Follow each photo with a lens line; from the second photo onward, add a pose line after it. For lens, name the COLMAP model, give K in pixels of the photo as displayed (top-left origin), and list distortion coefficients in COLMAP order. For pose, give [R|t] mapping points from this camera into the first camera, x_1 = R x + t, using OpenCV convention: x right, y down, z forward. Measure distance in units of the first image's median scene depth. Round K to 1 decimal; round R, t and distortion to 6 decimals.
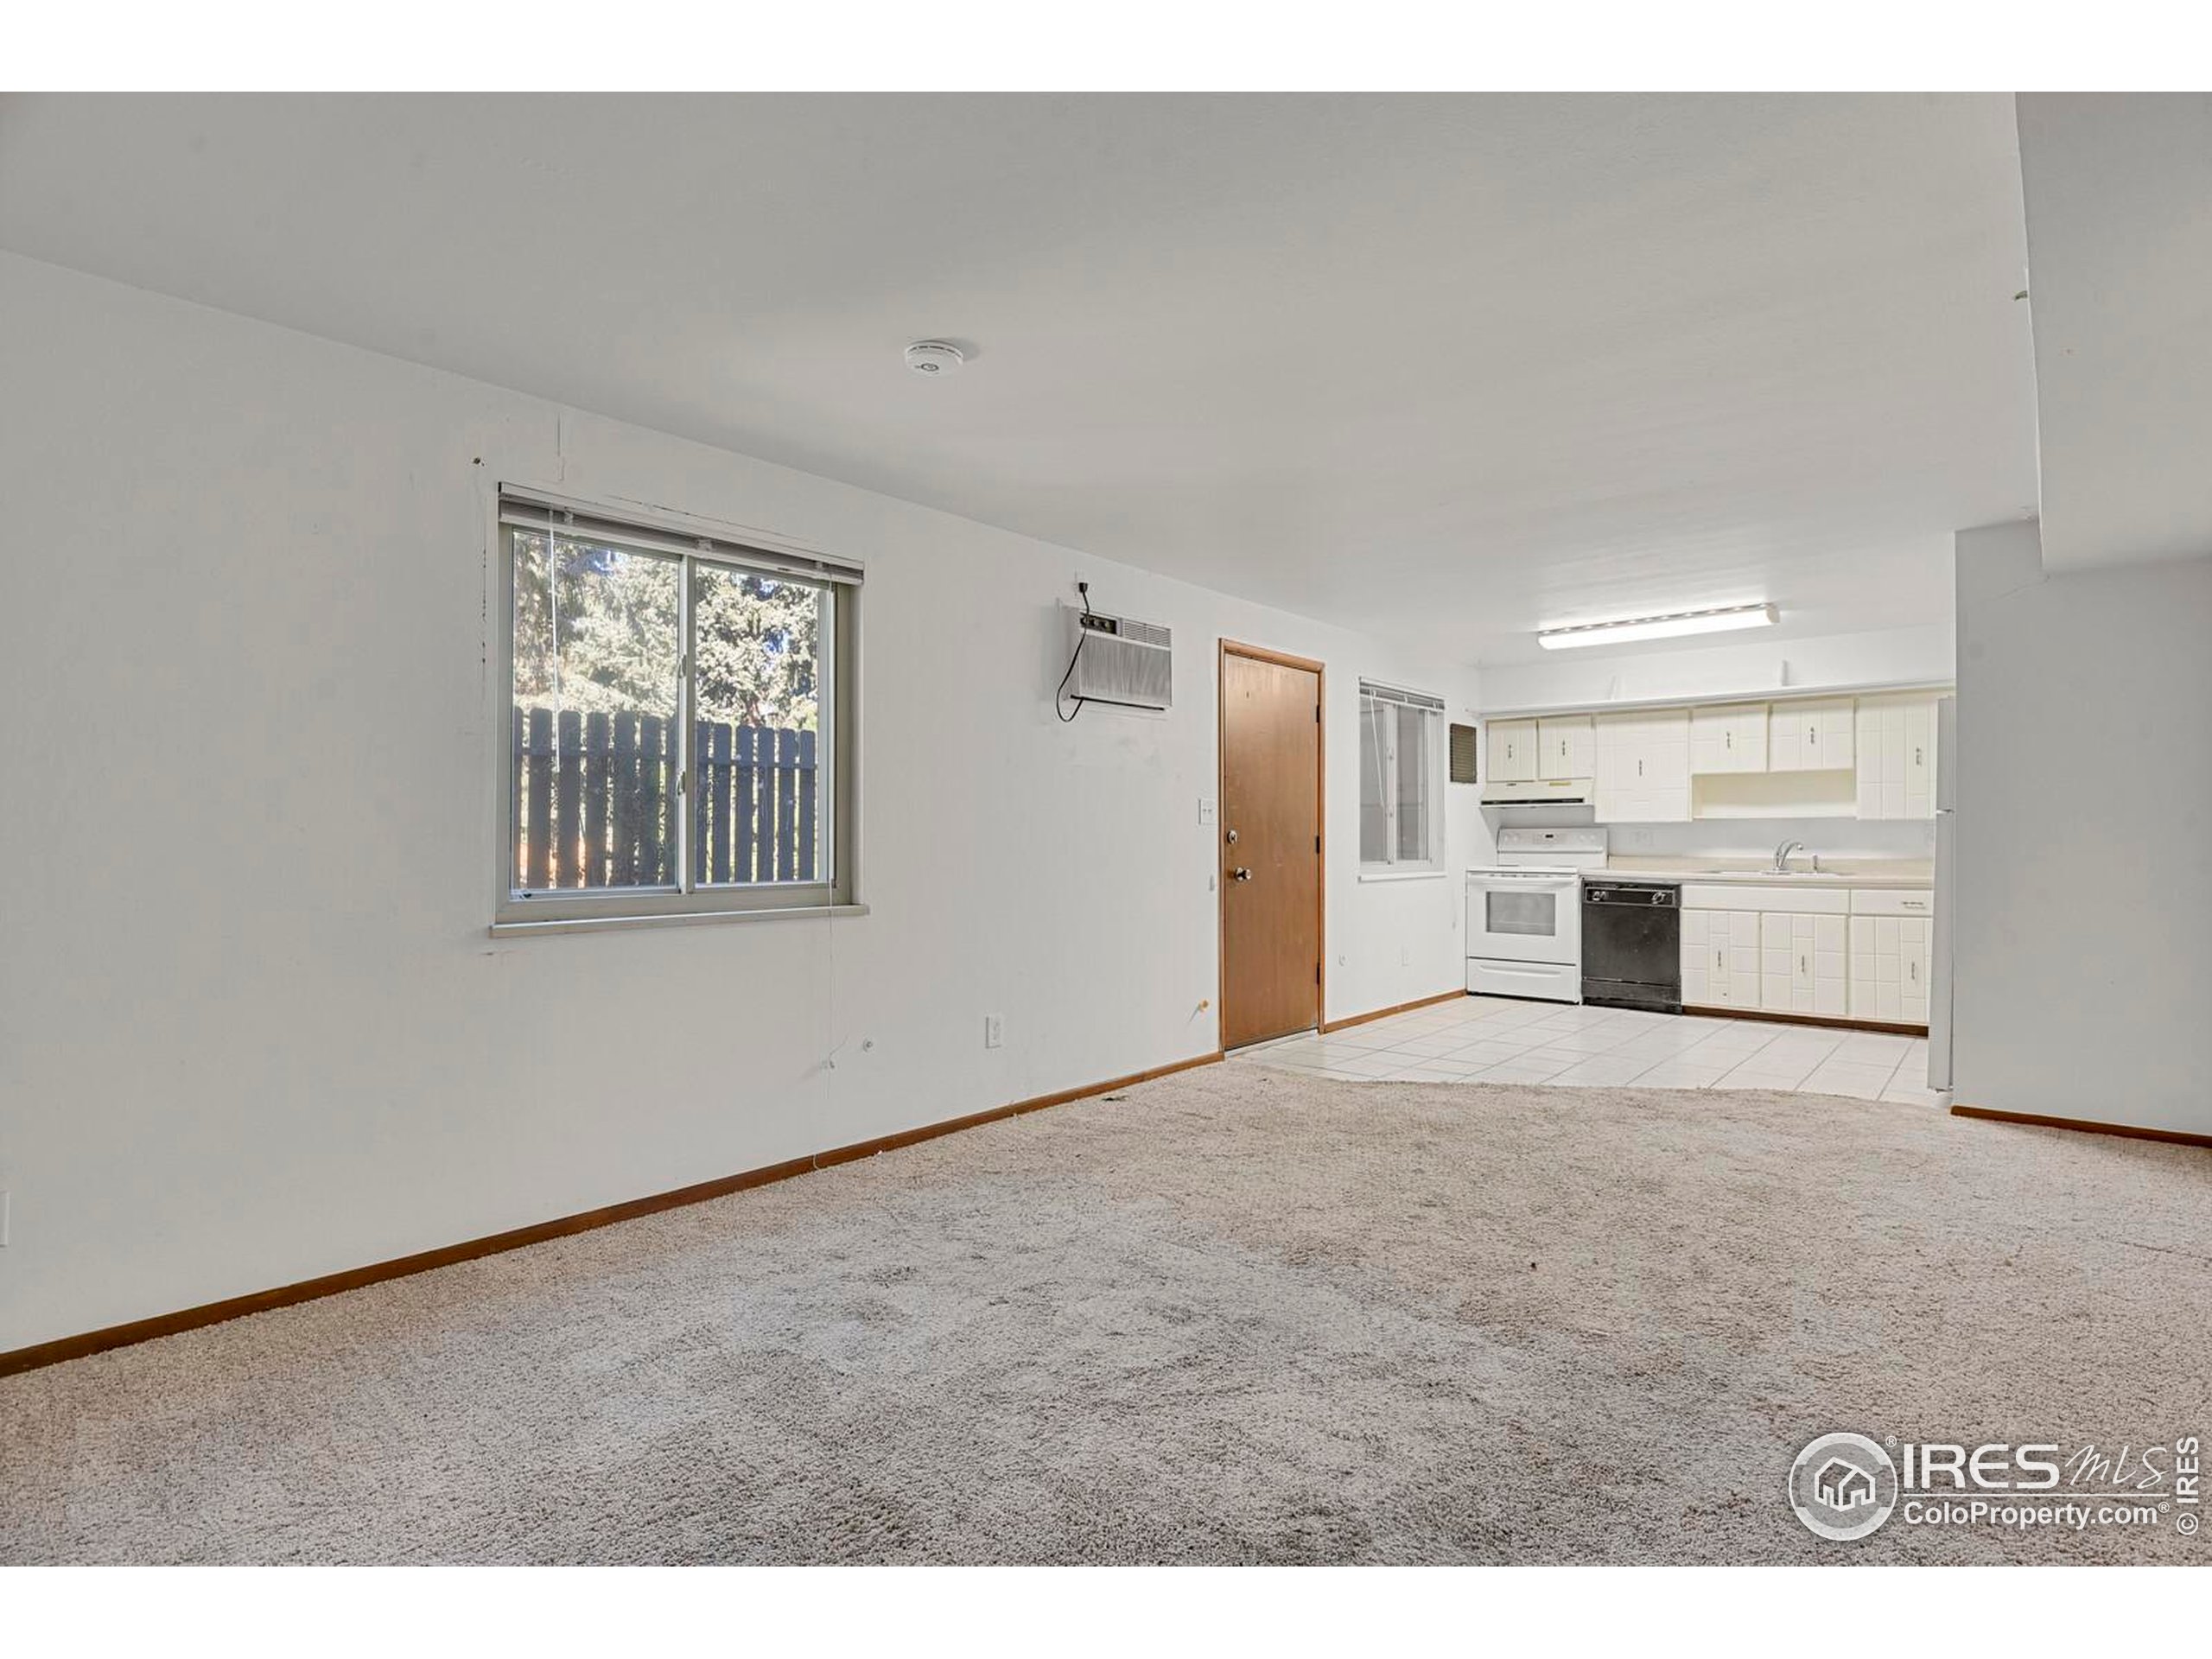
lens RADIAL K [[1078.9, 0, 1099.6], [0, 1078.9, 827.9], [0, 0, 1]] dist [-0.021108, -0.000858]
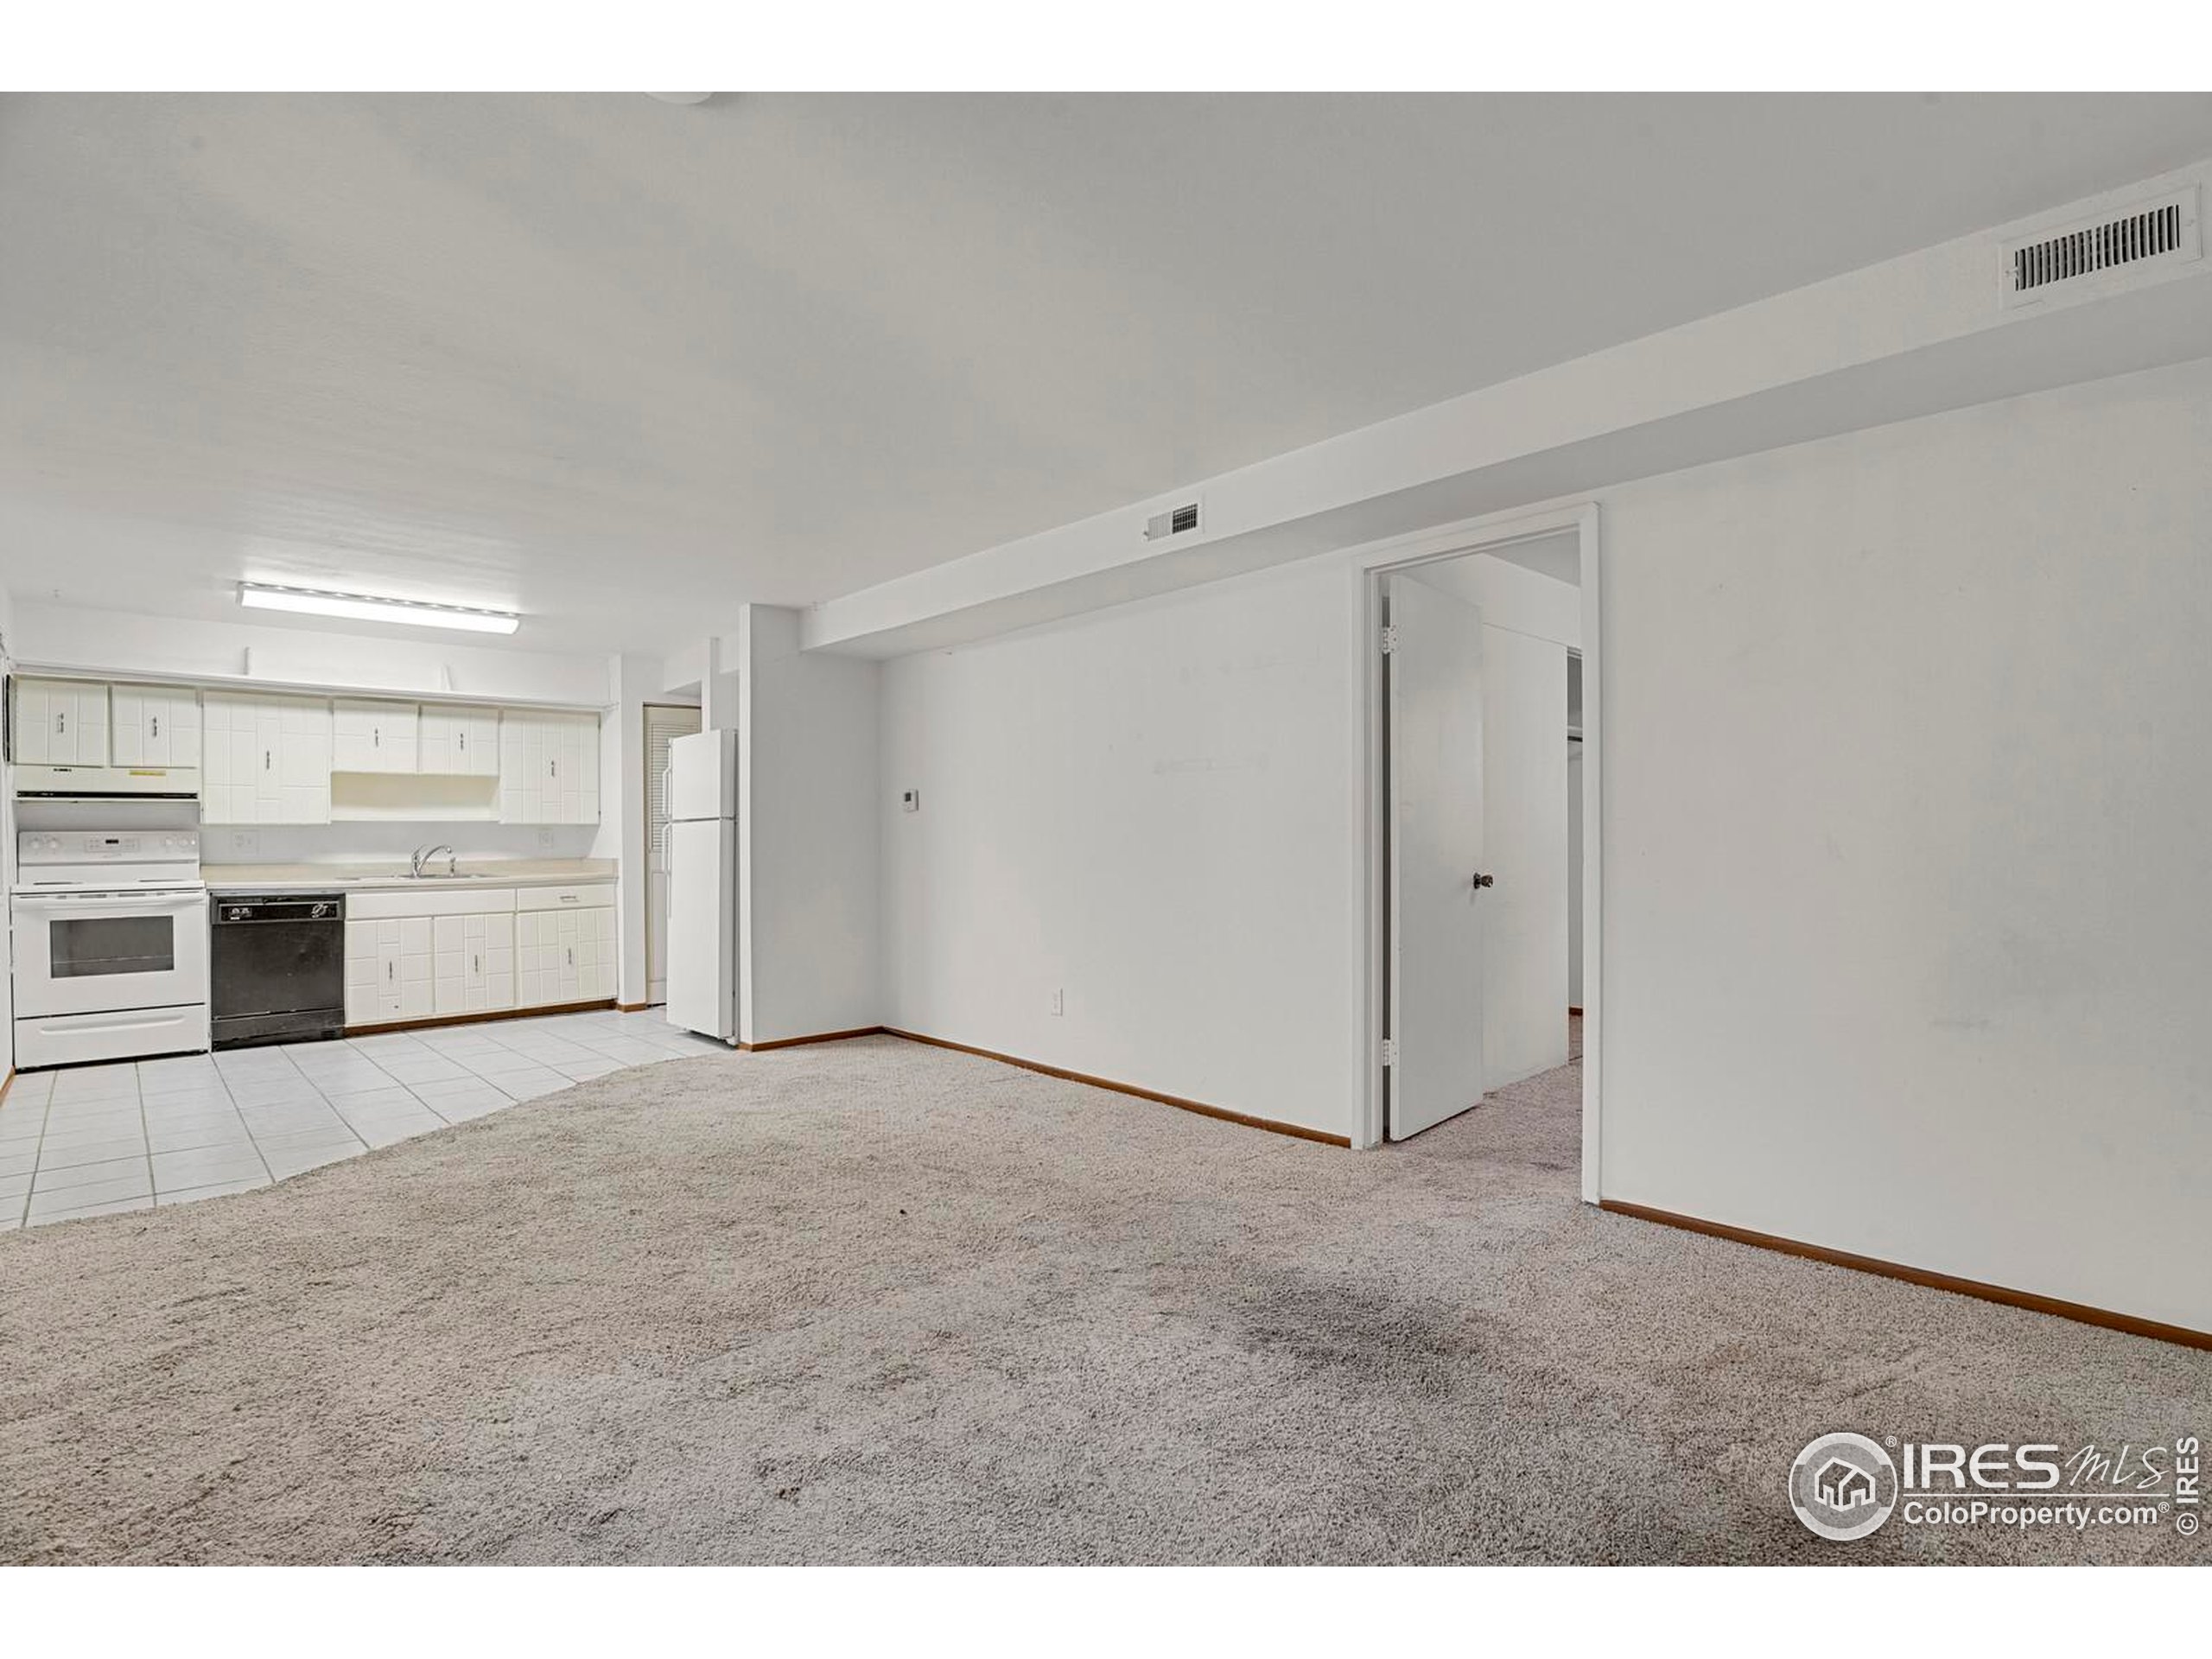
lens RADIAL K [[1078.9, 0, 1114.8], [0, 1078.9, 837.7], [0, 0, 1]] dist [-0.021108, -0.000858]
pose [[0.088146, -0.003506, 0.996101, -0.294849], [-0.001625, 0.999992, 0.003664, 0.001238], [-0.996106, -0.001942, 0.088140, 0.275699]]
